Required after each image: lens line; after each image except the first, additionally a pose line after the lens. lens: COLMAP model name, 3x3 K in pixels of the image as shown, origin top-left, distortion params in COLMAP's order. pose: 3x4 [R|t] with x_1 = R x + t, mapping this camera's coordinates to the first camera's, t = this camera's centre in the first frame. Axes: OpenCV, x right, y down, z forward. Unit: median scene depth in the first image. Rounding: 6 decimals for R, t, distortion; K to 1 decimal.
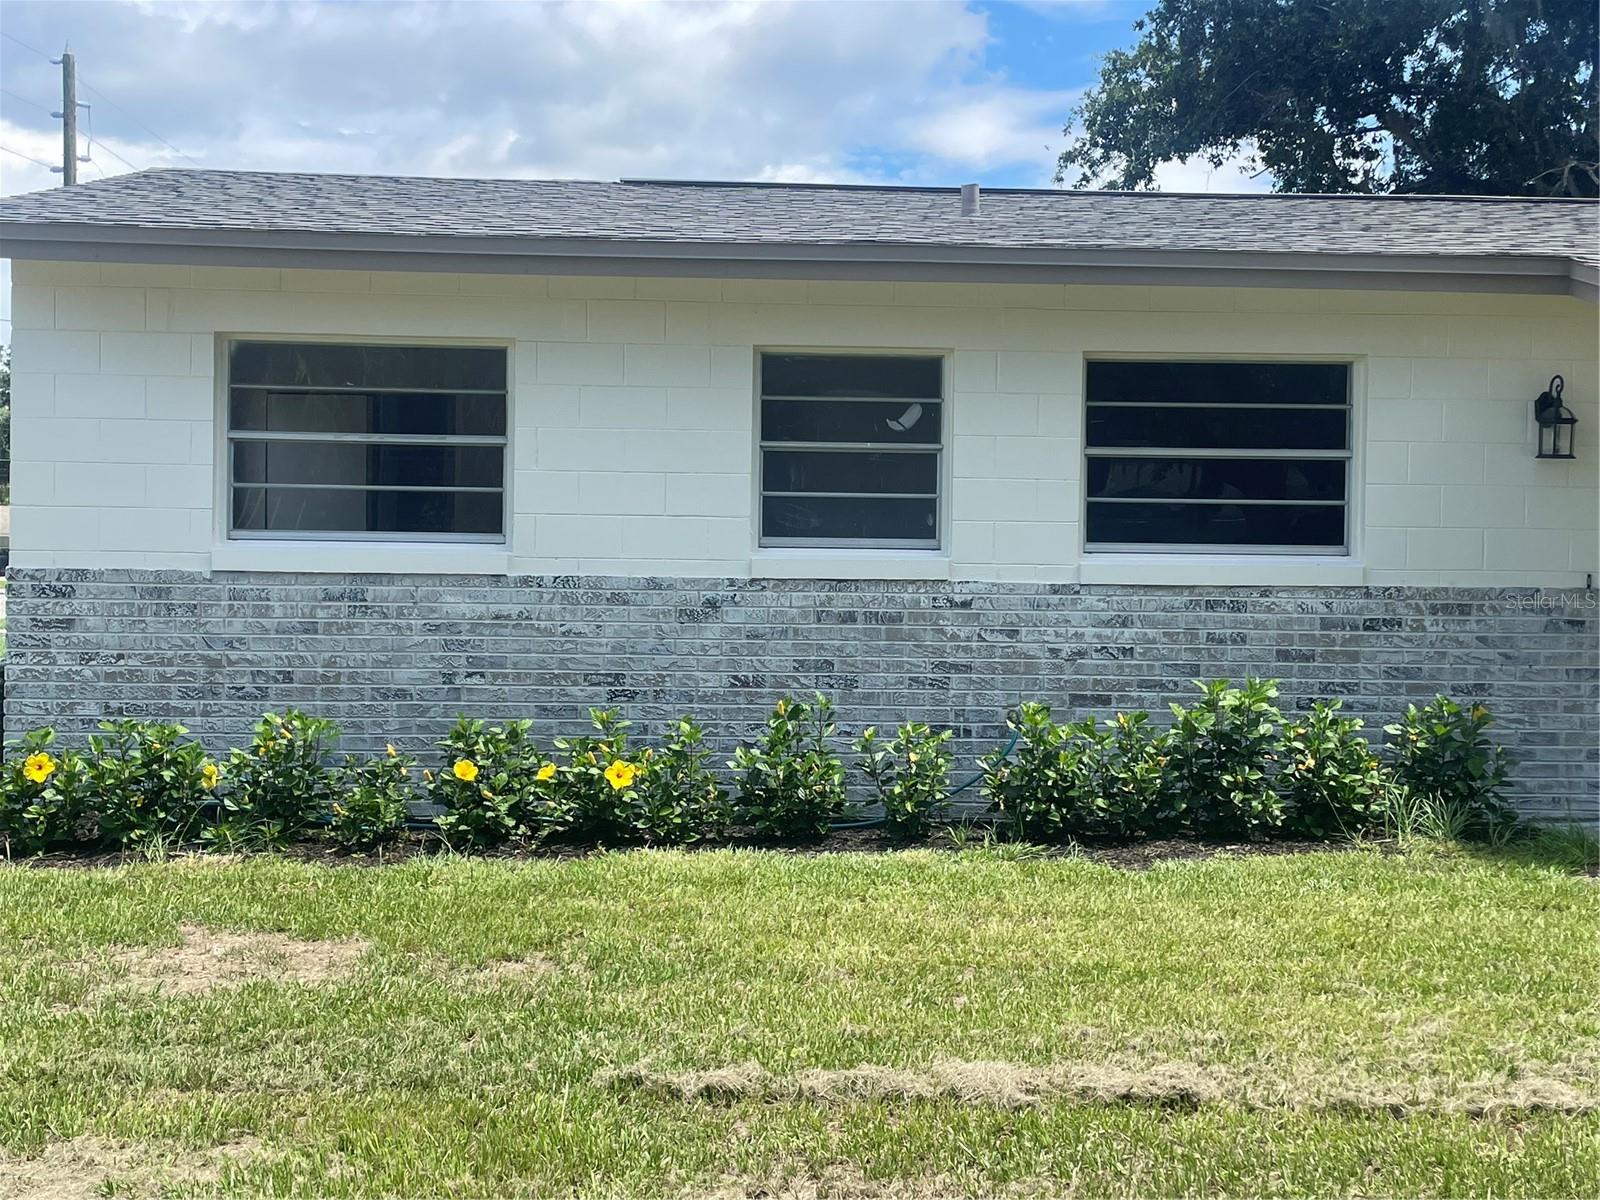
lens RADIAL K [[1984.4, 0, 800.0], [0, 1984.4, 600.0], [0, 0, 1]] dist [0.088149, 0.000381]
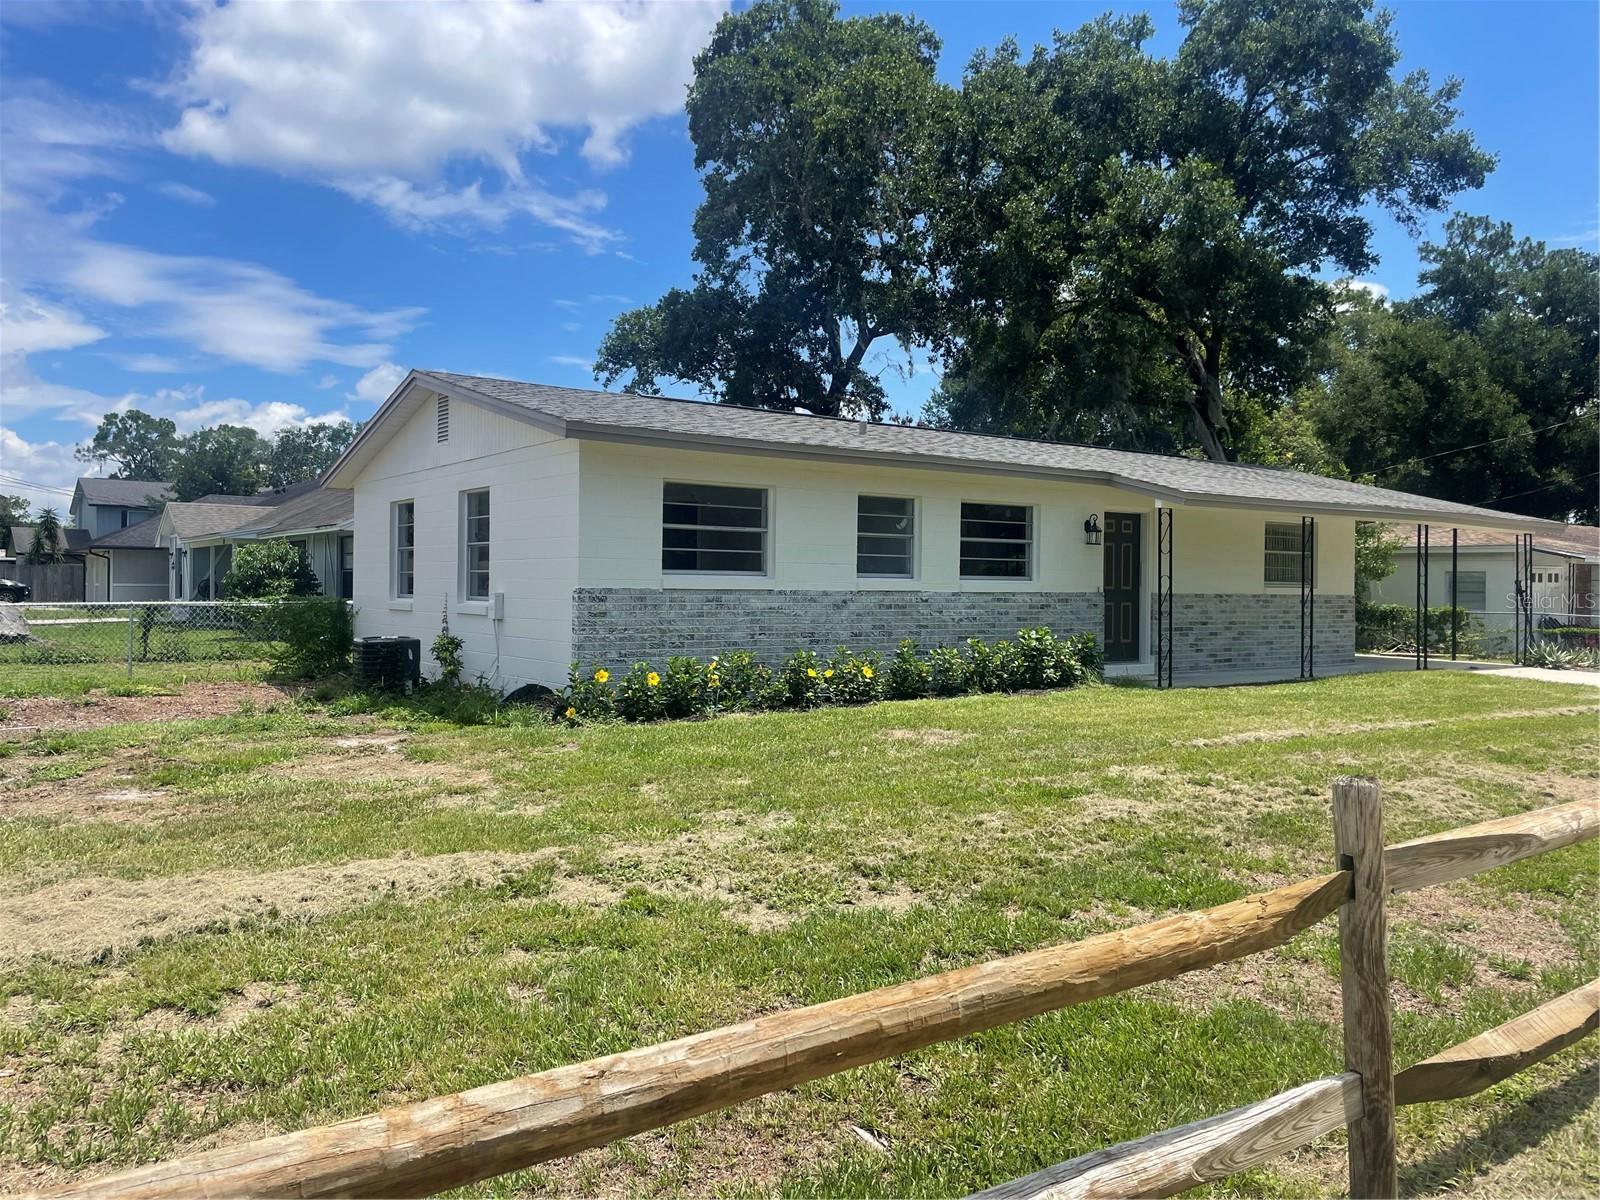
lens RADIAL K [[1205.2, 0, 800.0], [0, 1205.2, 600.0], [0, 0, 1]] dist [0.000014, -0.000014]
pose [[0.841286, -0.010246, 0.540494, -0.855129], [0.011990, 0.999928, 0.000292, -0.000975], [-0.540458, 0.006235, 0.841348, -0.167421]]
